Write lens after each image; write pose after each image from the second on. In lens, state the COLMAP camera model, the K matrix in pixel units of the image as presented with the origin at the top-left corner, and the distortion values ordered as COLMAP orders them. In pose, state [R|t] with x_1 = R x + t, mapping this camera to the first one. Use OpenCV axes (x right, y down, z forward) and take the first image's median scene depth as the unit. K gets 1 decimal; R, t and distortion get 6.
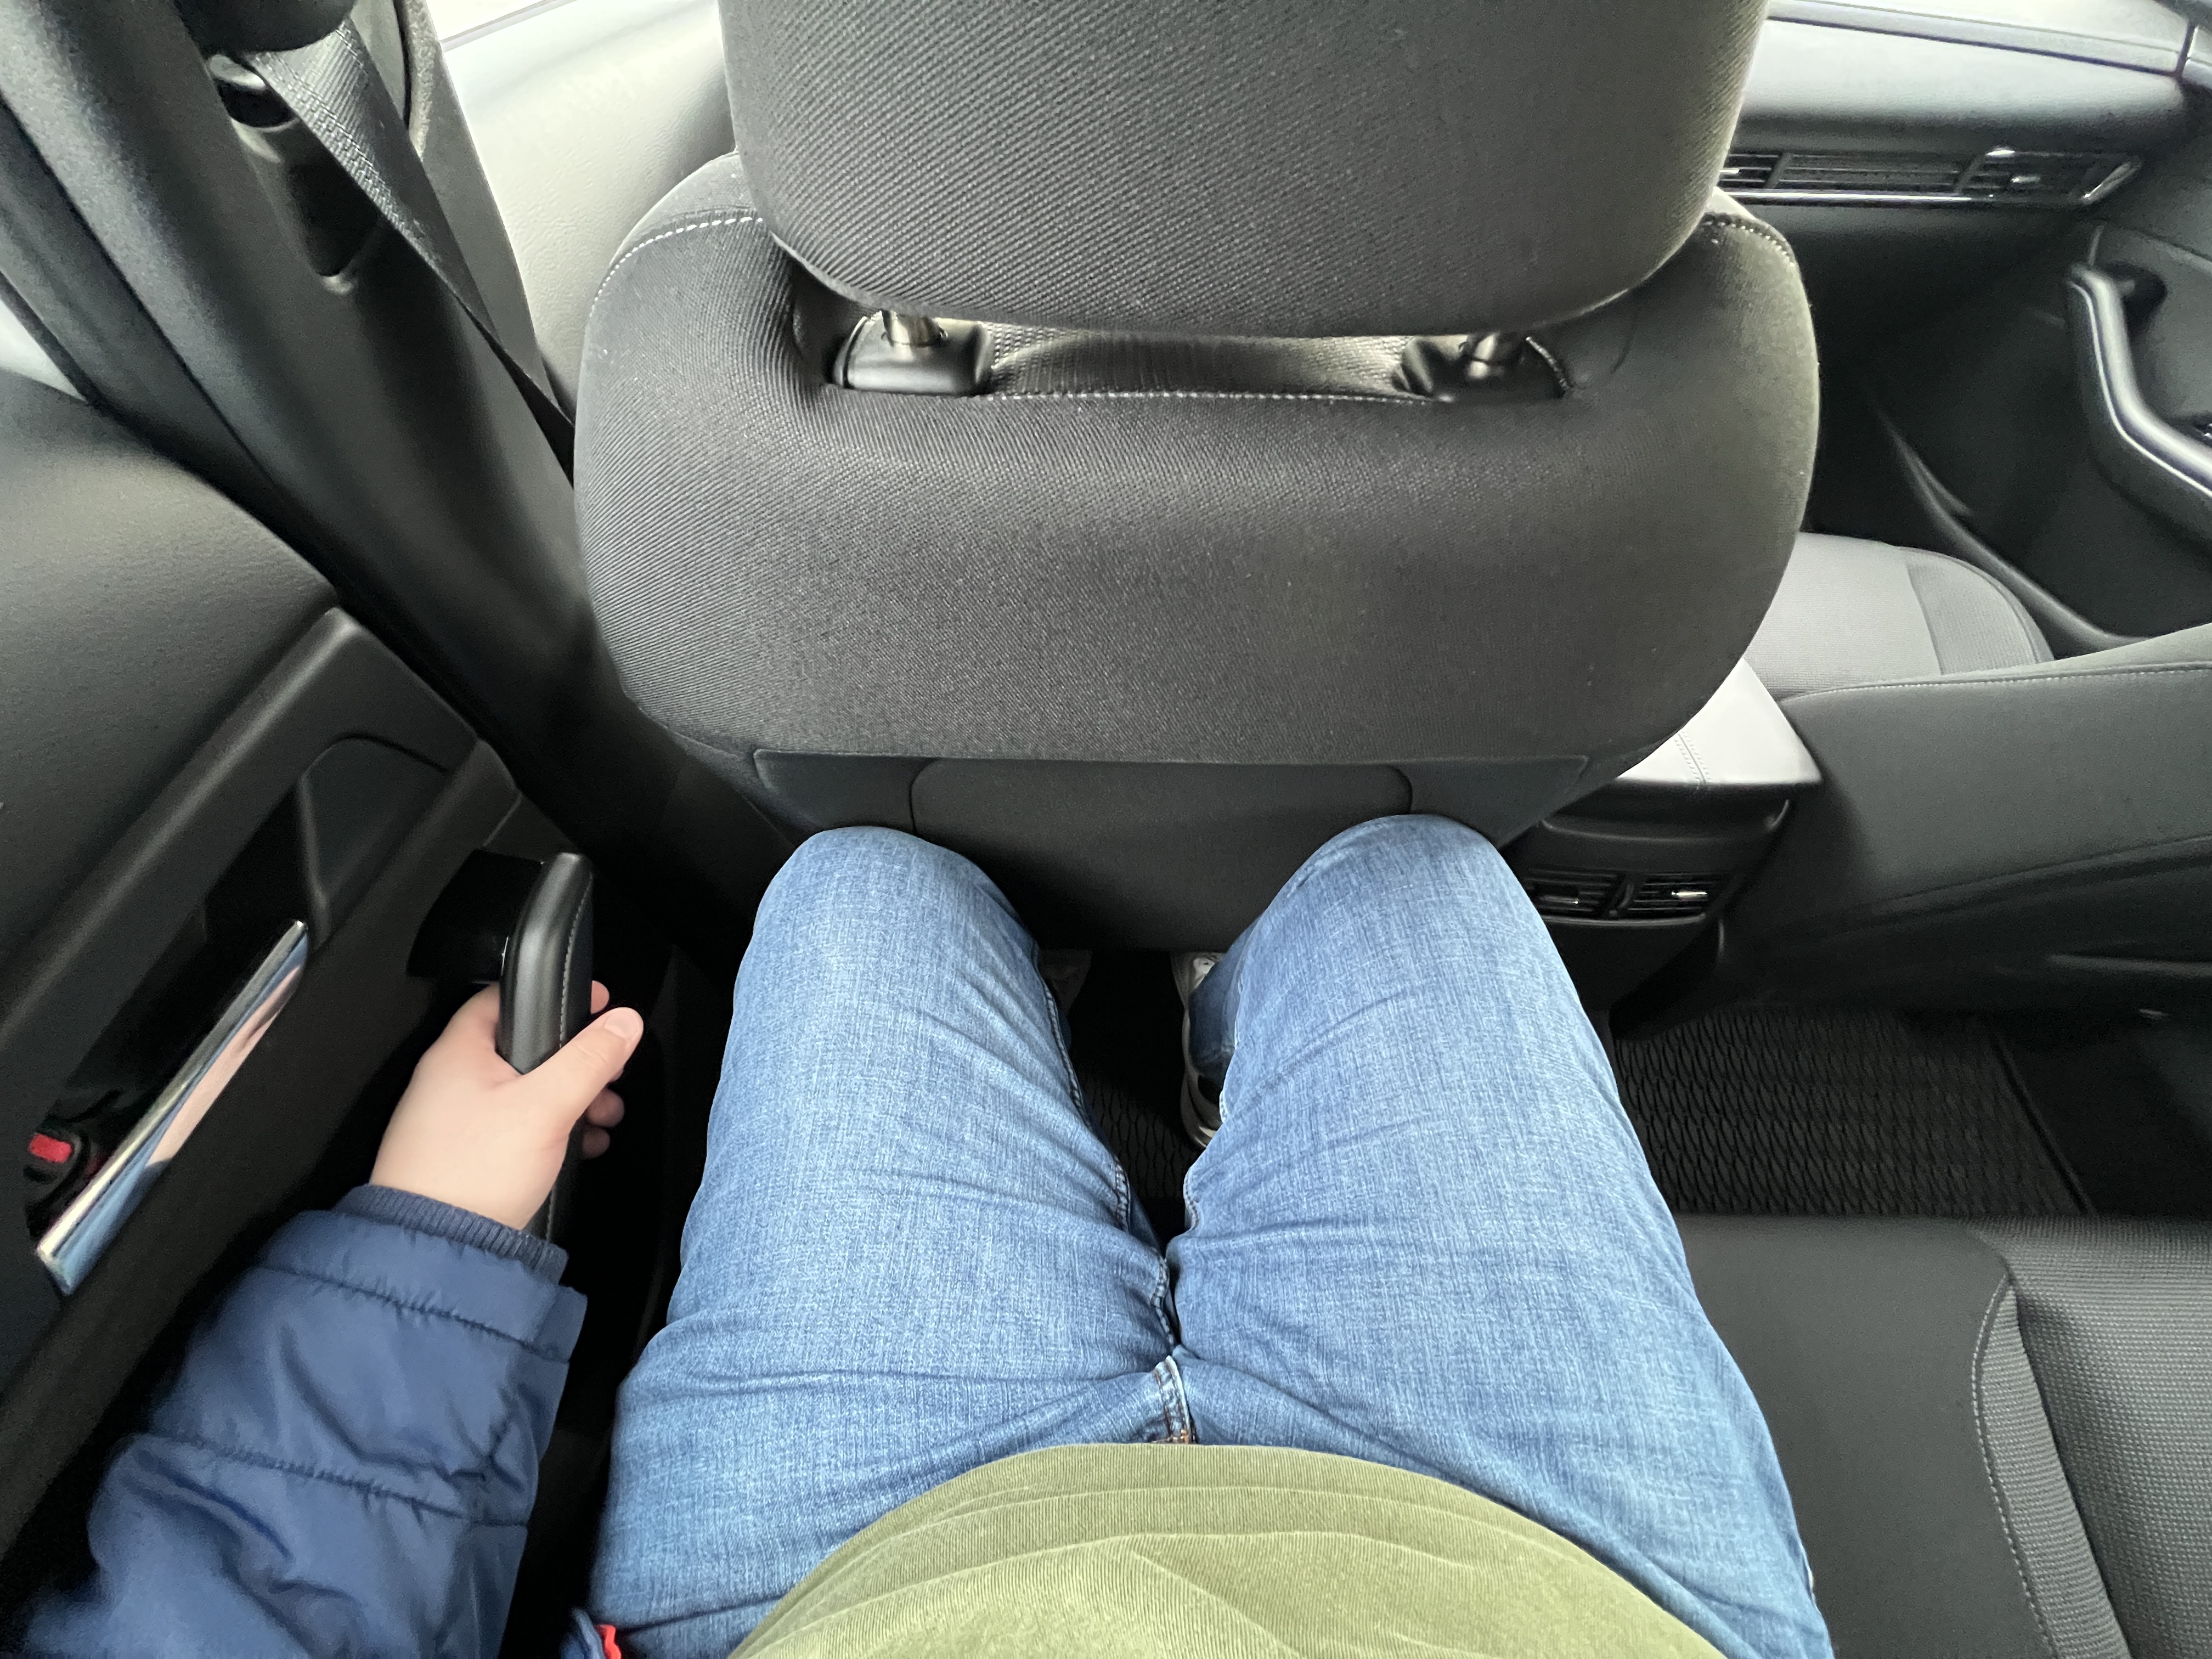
lens RADIAL K [[887.3, 0, 1100.0], [0, 887.3, 827.9], [0, 0, 1]] dist [-0.007107, -0.000310]
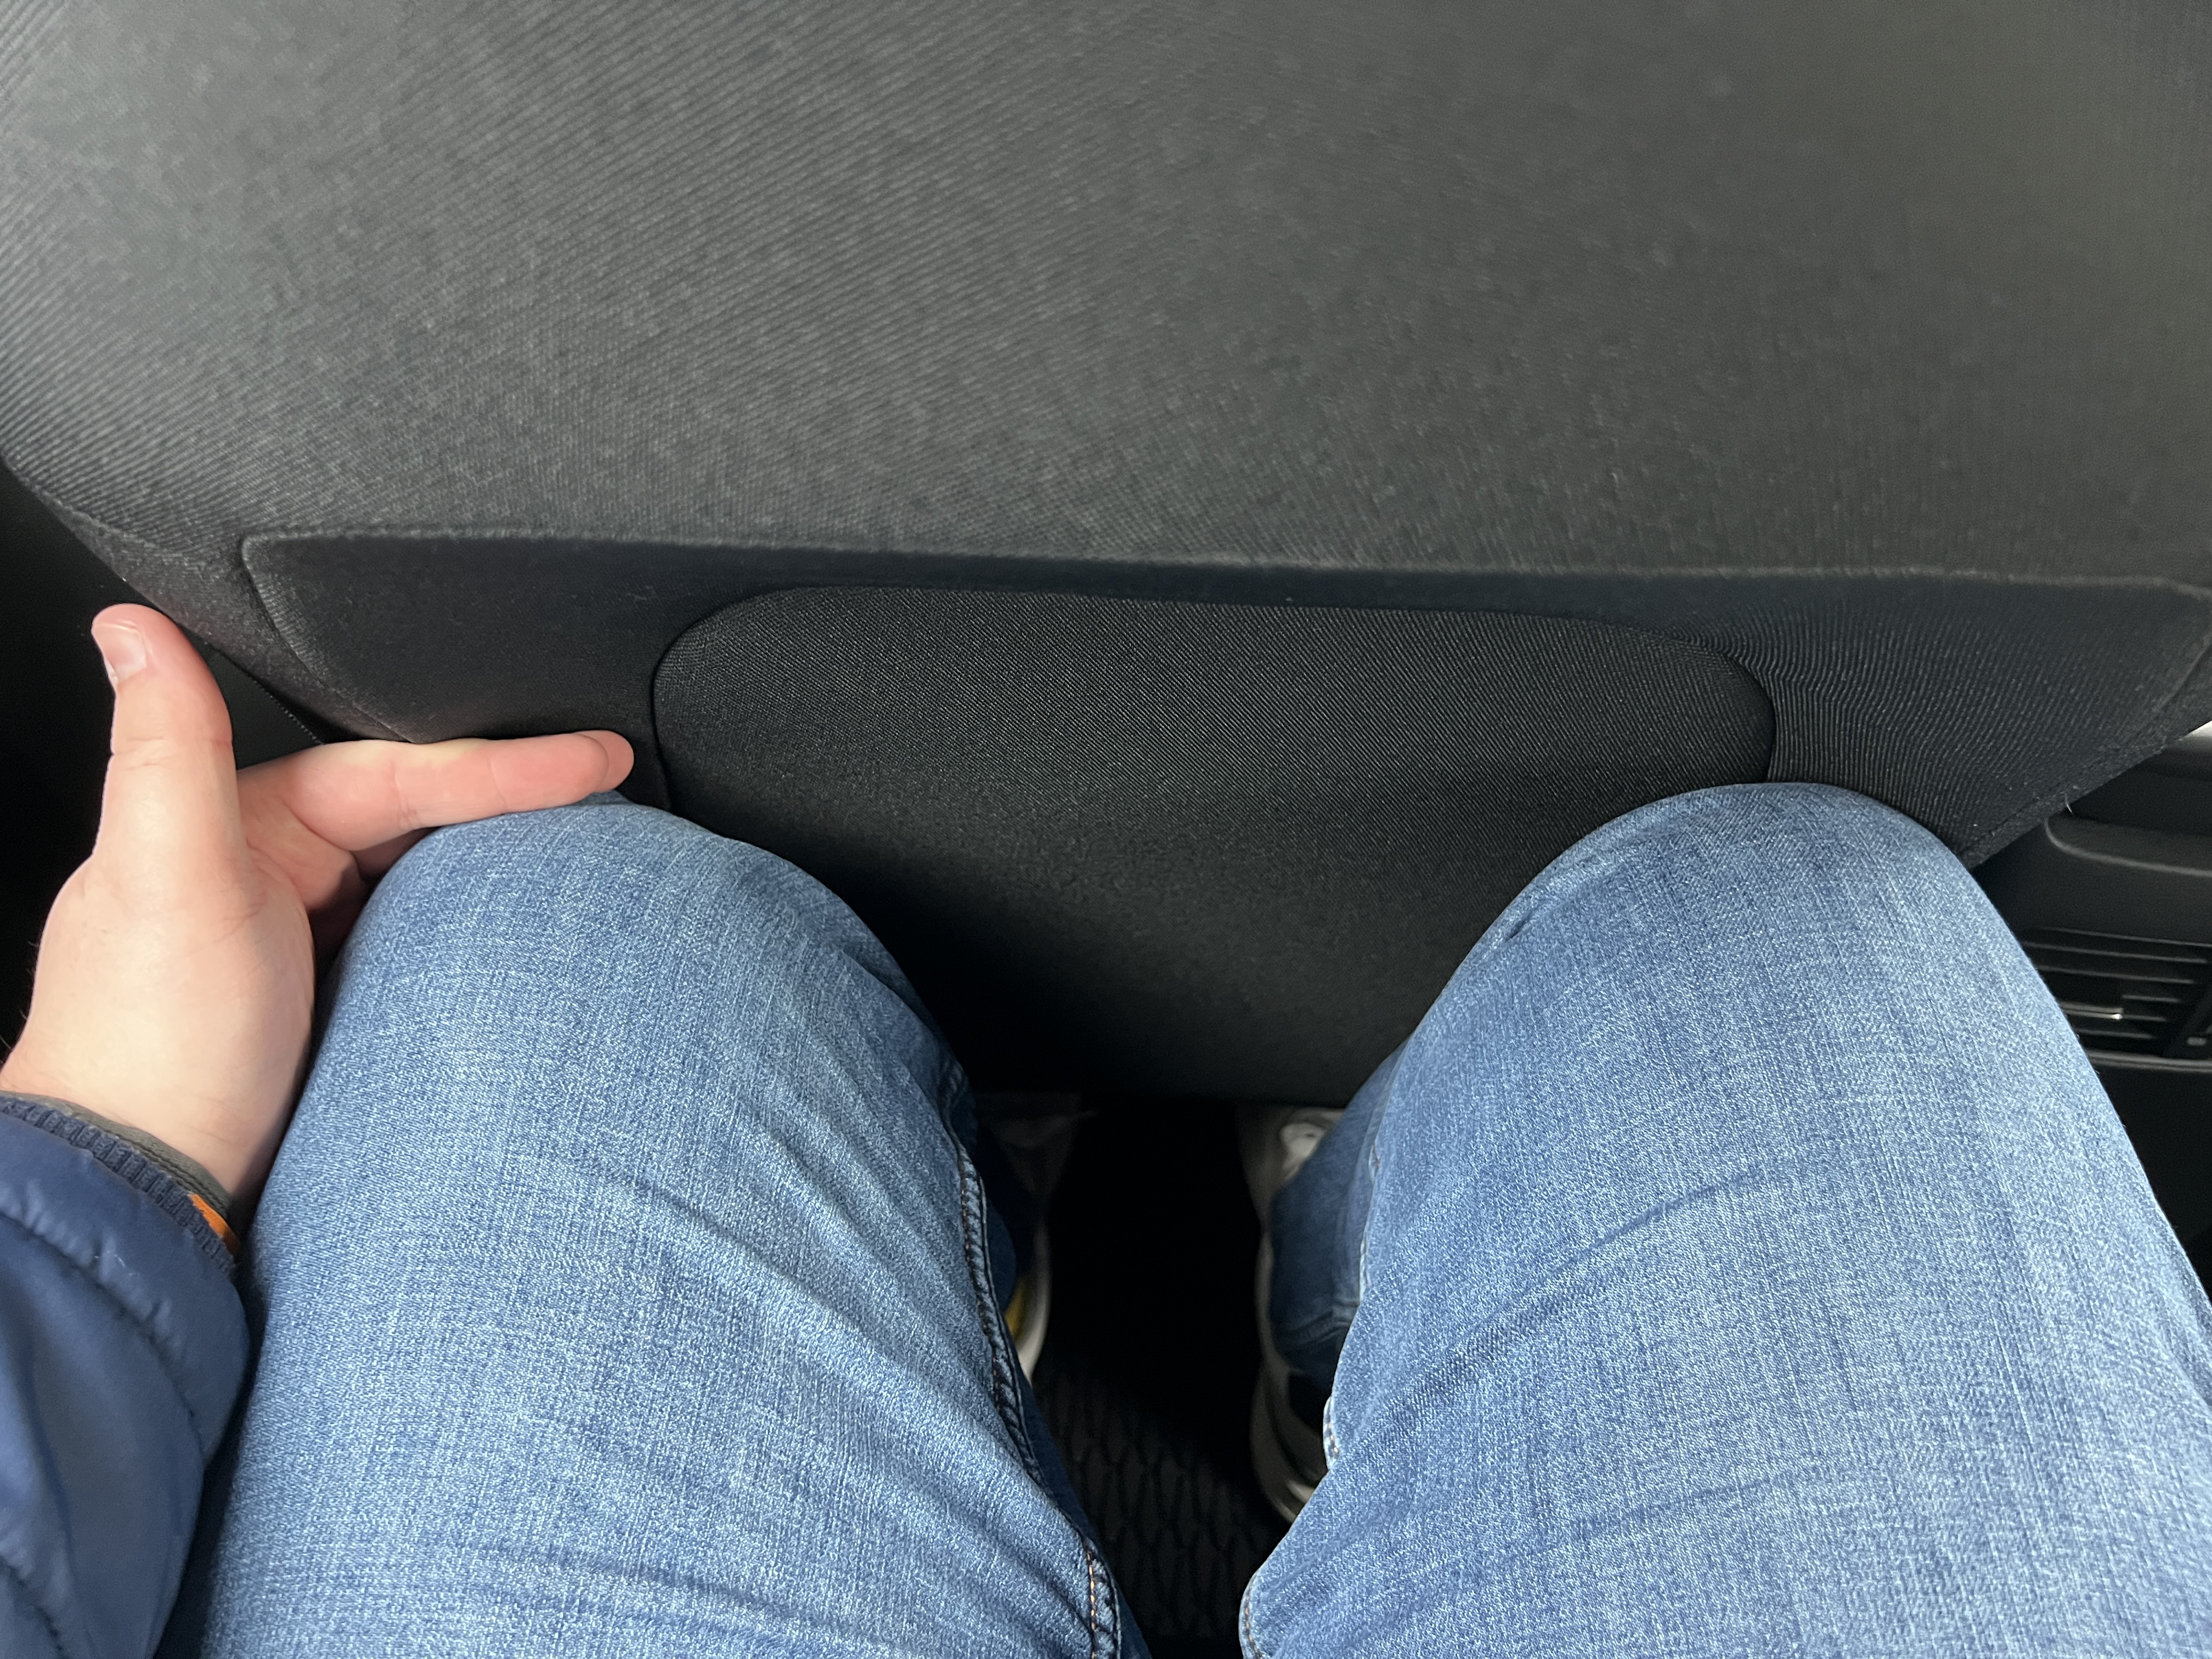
lens RADIAL K [[1678.2, 0, 1100.6], [0, 1678.2, 819.4], [0, 0, 1]] dist [0.060407, -0.089101]
pose [[0.999360, 0.031466, -0.017038, 0.032072], [-0.032304, 0.998157, -0.051378, 0.060619], [0.015390, 0.051895, 0.998534, 0.153299]]
